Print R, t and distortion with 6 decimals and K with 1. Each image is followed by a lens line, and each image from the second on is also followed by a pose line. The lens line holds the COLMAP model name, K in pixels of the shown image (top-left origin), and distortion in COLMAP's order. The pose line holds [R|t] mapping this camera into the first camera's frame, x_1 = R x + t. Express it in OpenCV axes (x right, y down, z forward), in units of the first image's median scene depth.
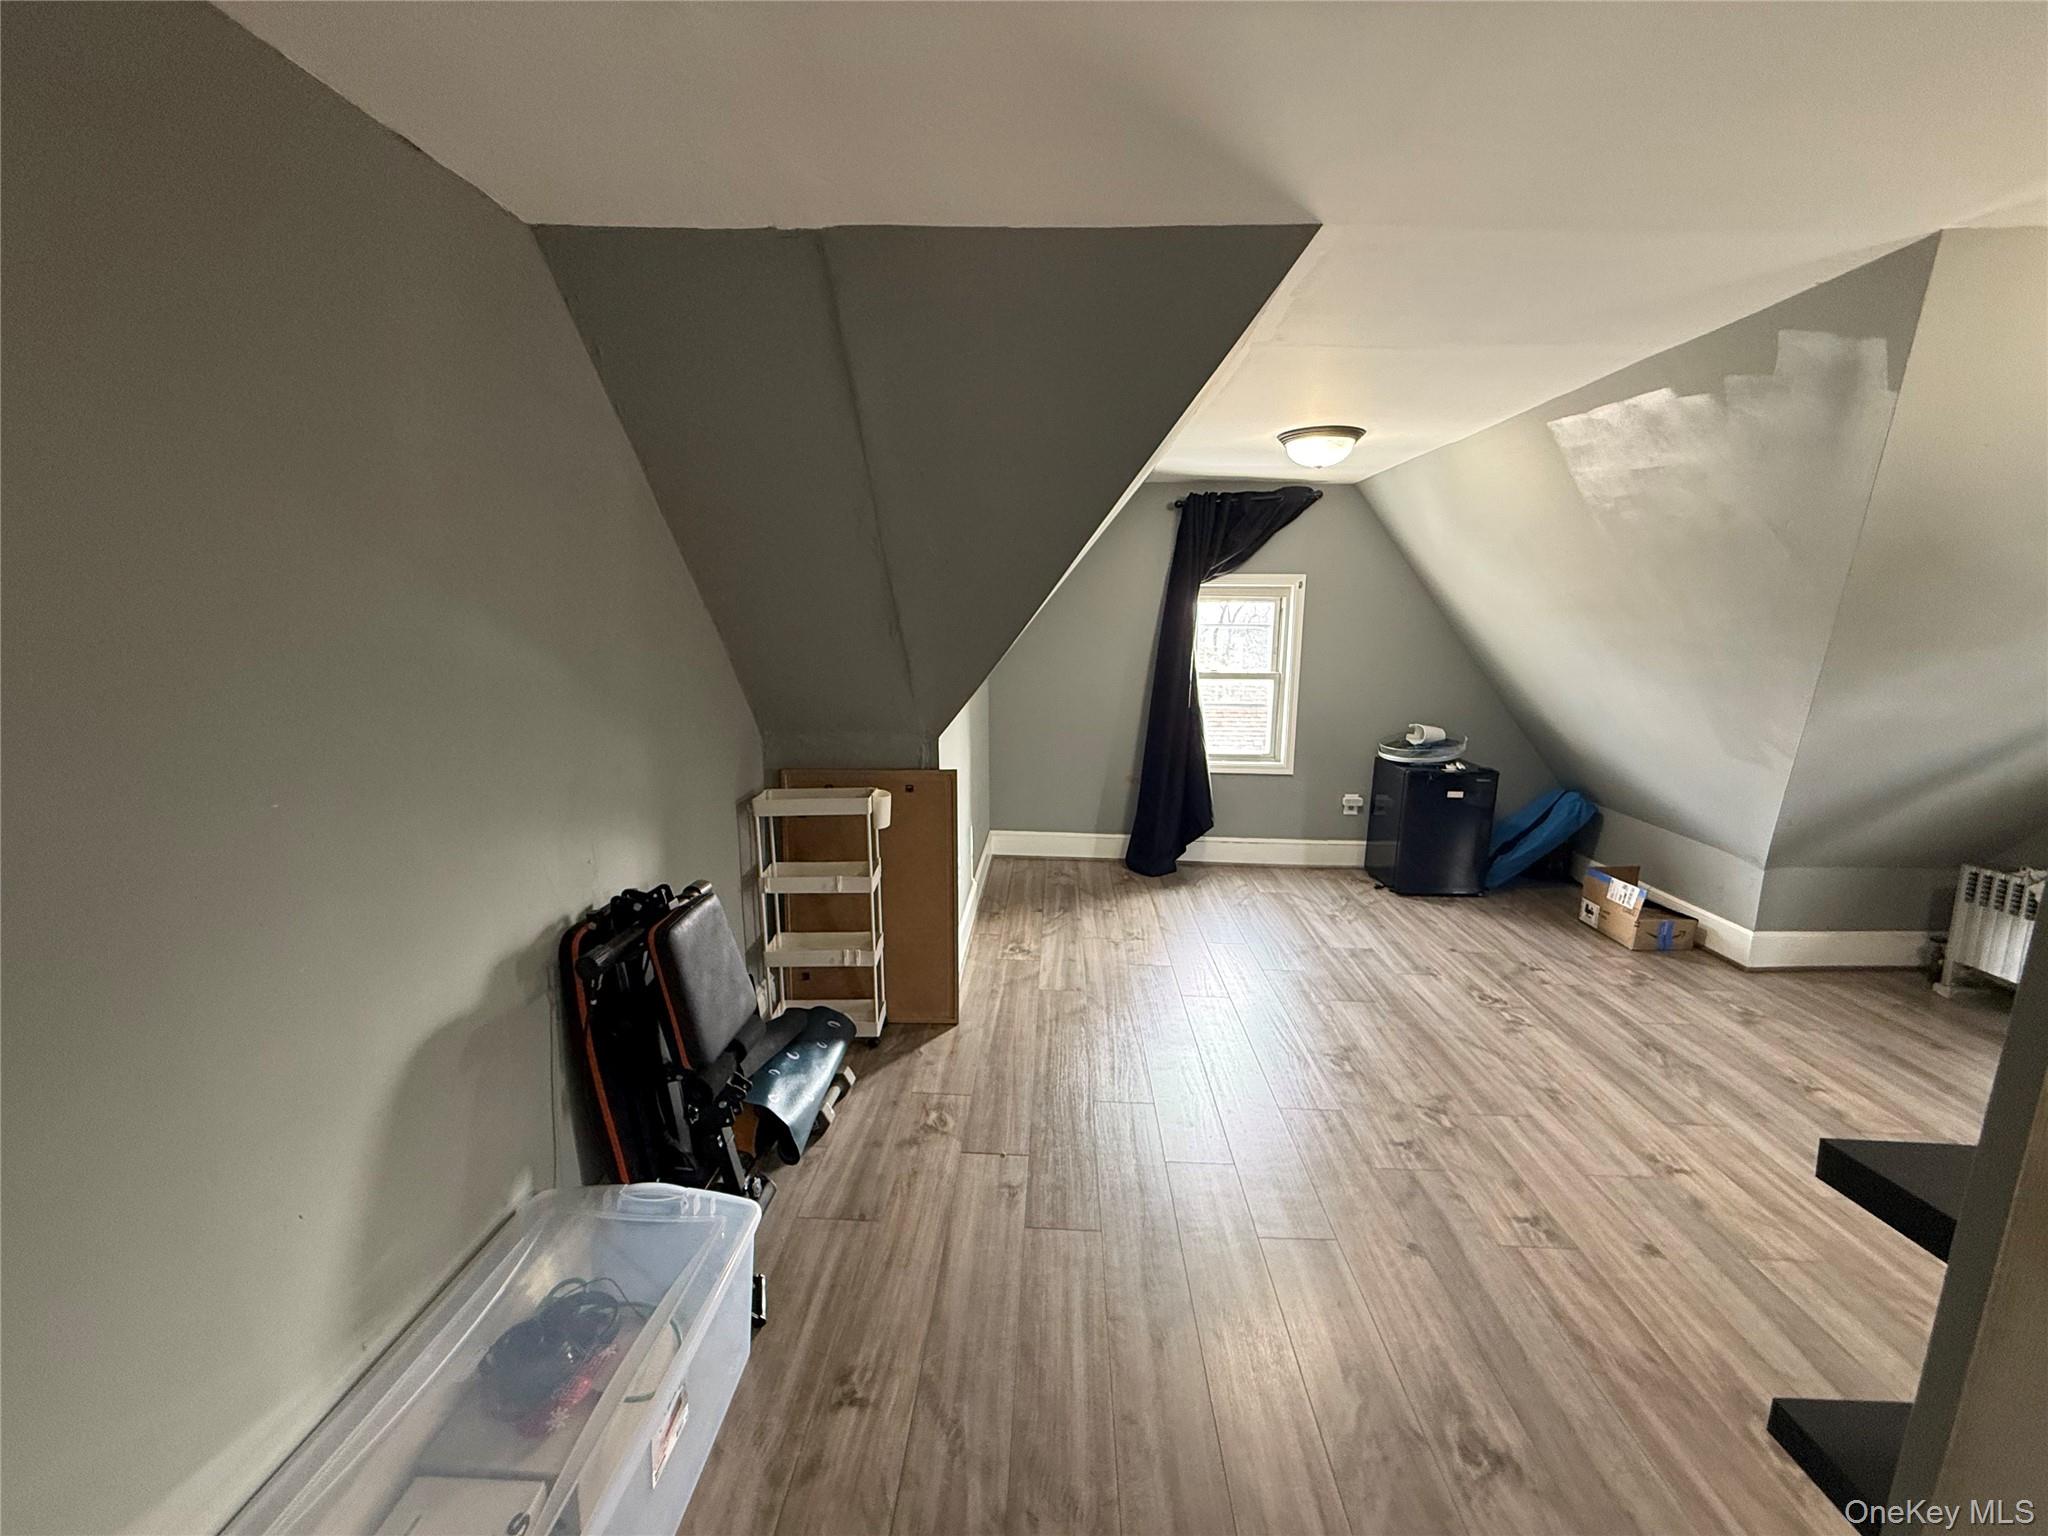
lens RADIAL K [[812.0, 0, 1015.8], [0, 812.0, 781.7], [0, 0, 1]] dist [-0.001540, -0.000028]
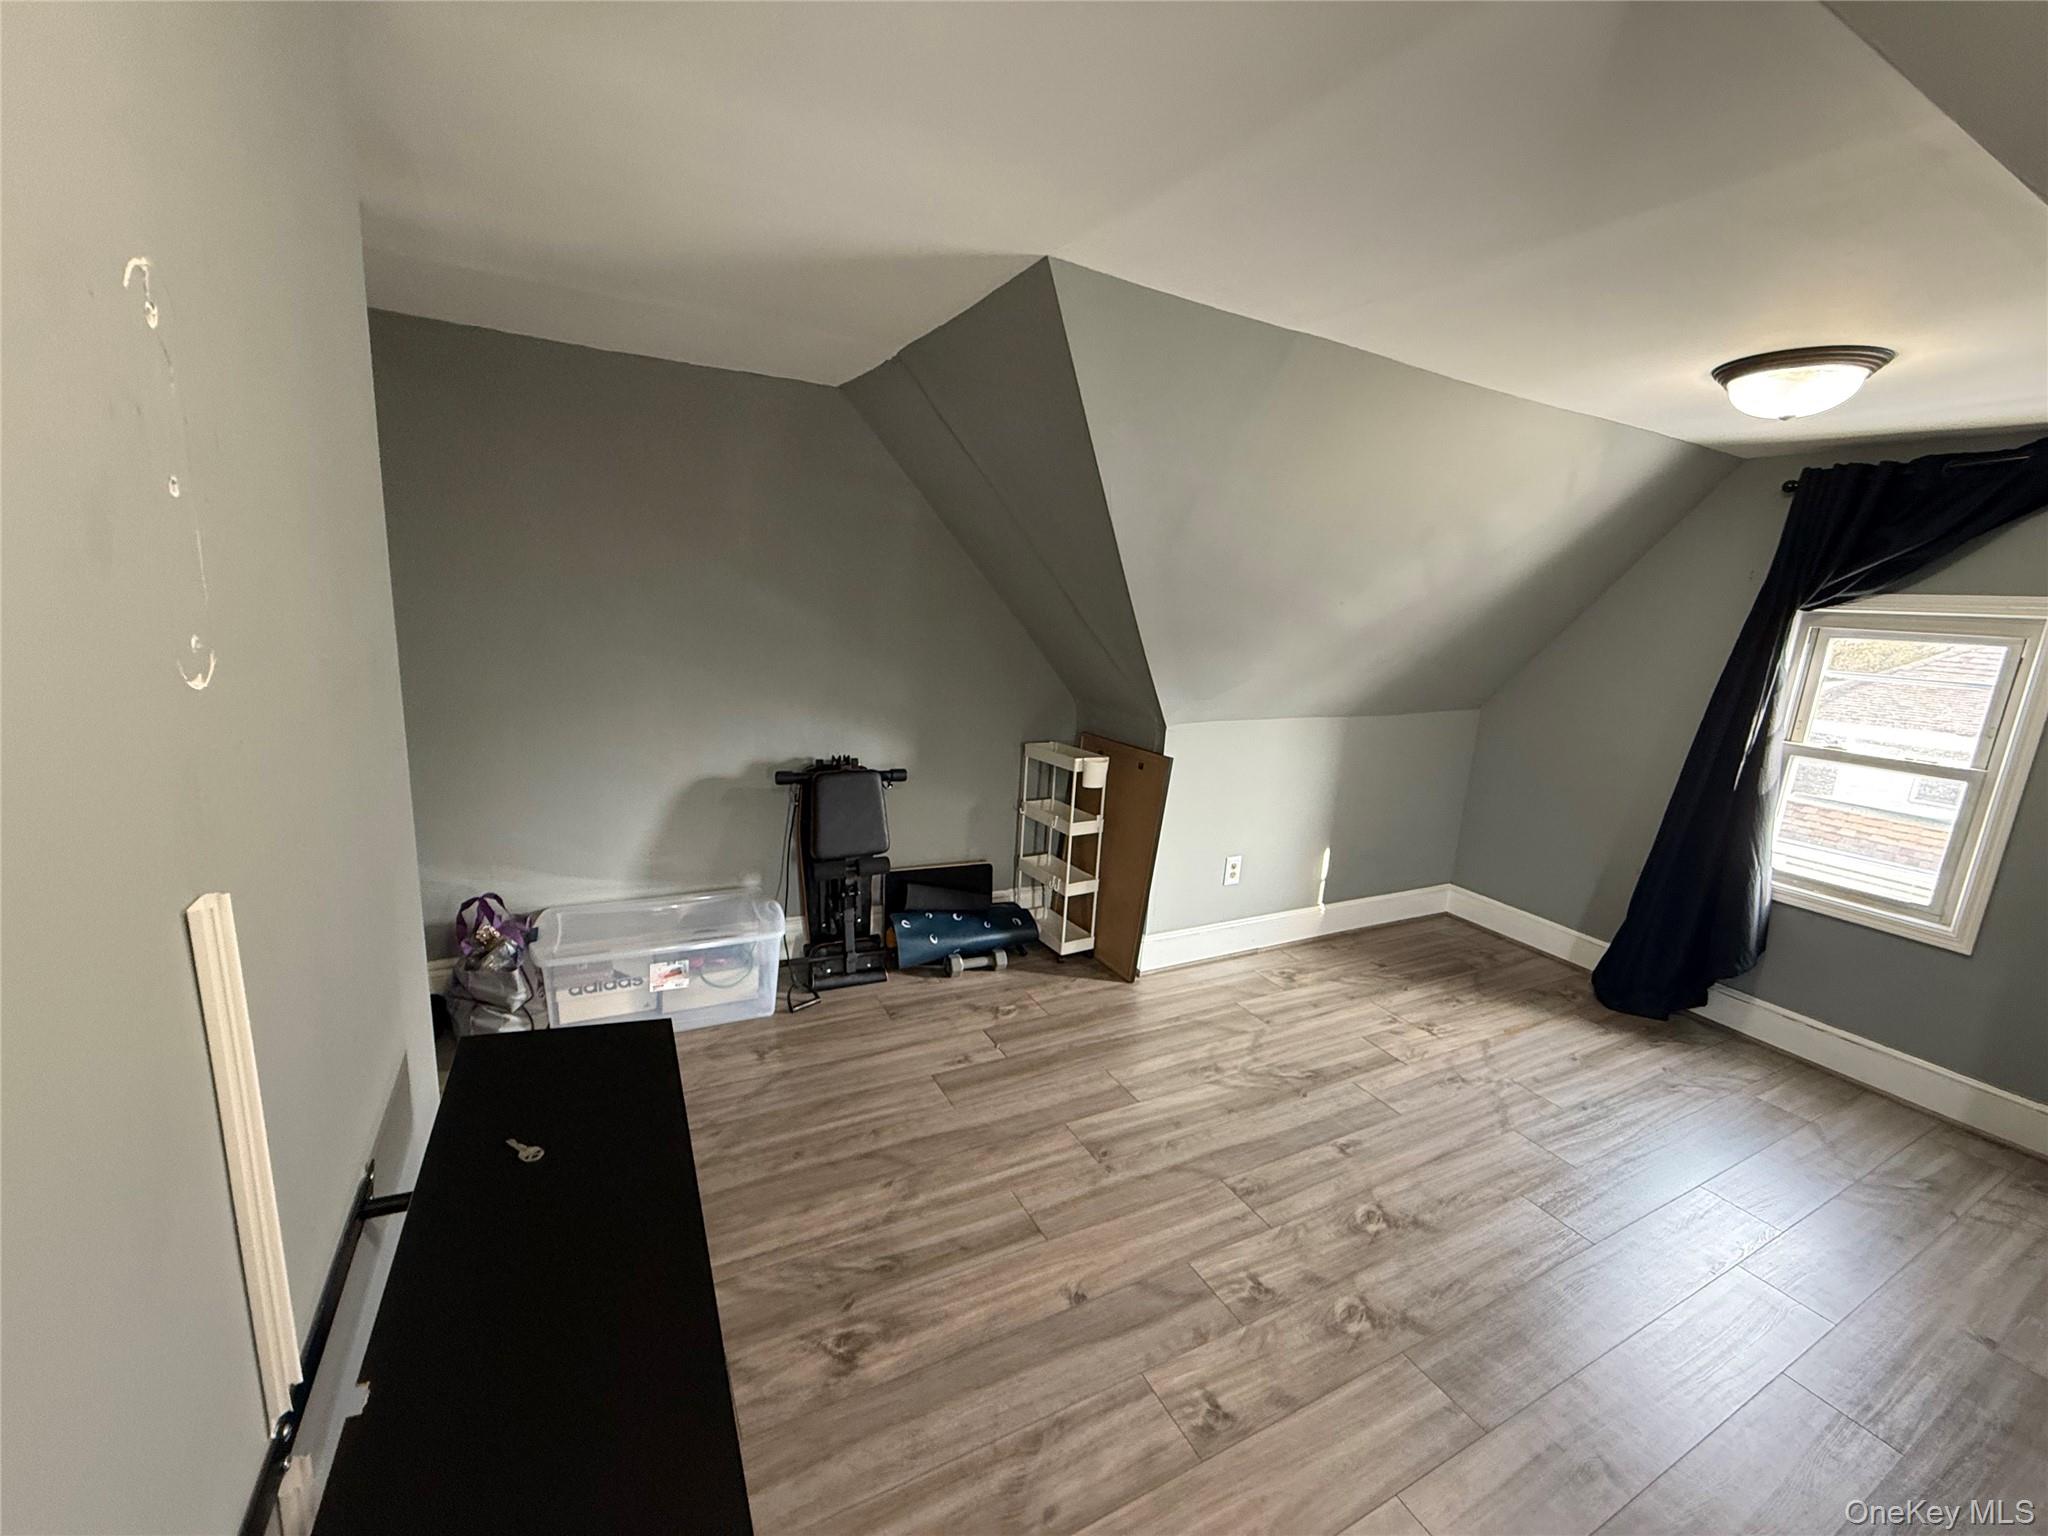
lens RADIAL K [[812.0, 0, 1015.4], [0, 812.0, 763.1], [0, 0, 1]] dist [-0.001540, -0.000028]
pose [[0.511115, 0.197731, -0.836459, 0.550392], [-0.231747, 0.968840, 0.087417, -0.040865], [0.827681, 0.149167, 0.541012, 0.171929]]
